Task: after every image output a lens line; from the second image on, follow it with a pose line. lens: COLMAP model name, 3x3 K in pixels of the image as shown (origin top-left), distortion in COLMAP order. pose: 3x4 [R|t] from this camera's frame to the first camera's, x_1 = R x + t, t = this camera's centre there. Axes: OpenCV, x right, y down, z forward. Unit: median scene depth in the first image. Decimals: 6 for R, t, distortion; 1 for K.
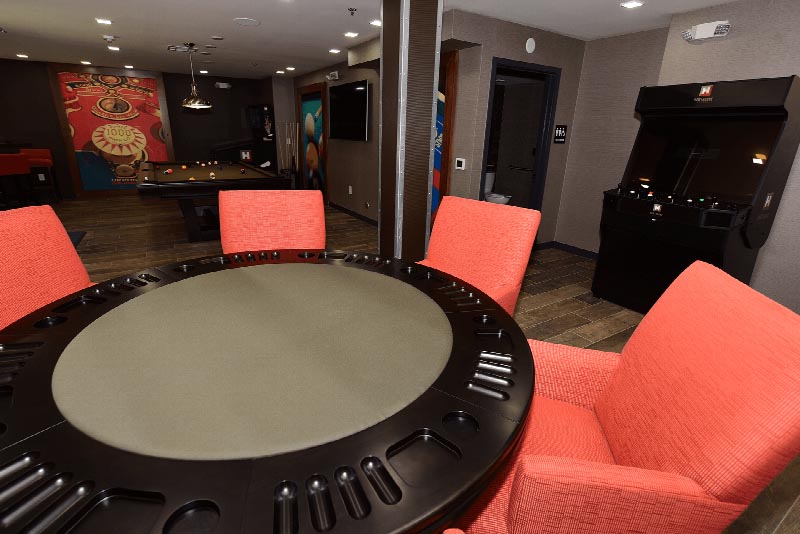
lens RADIAL K [[388.9, 0, 400.0], [0, 388.9, 265.9], [0, 0, 1]] dist [-0.006147, -0.001000]
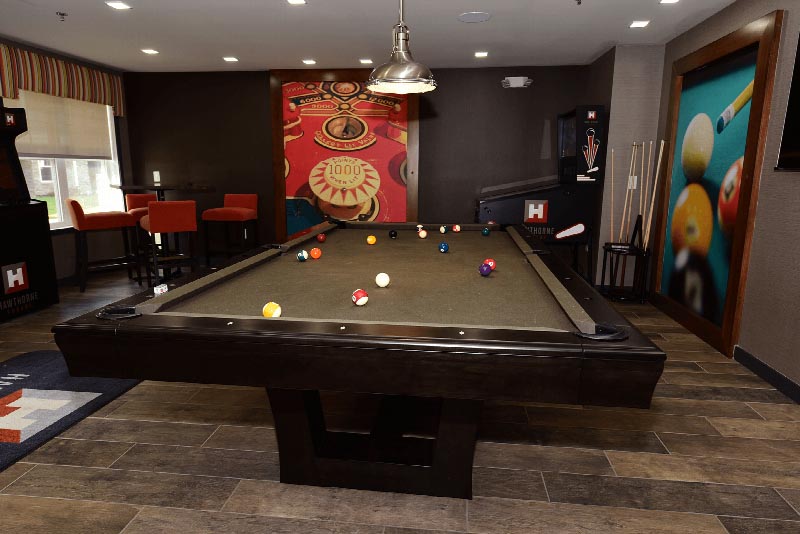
lens RADIAL K [[507.4, 0, 400.0], [0, 507.4, 266.2], [0, 0, 1]] dist [0.001193, -0.000070]
pose [[0.784158, 0.093314, -0.613505, -0.143031], [-0.186621, 0.978326, -0.089728, -0.136863], [0.591835, 0.184854, 0.784576, 0.442354]]
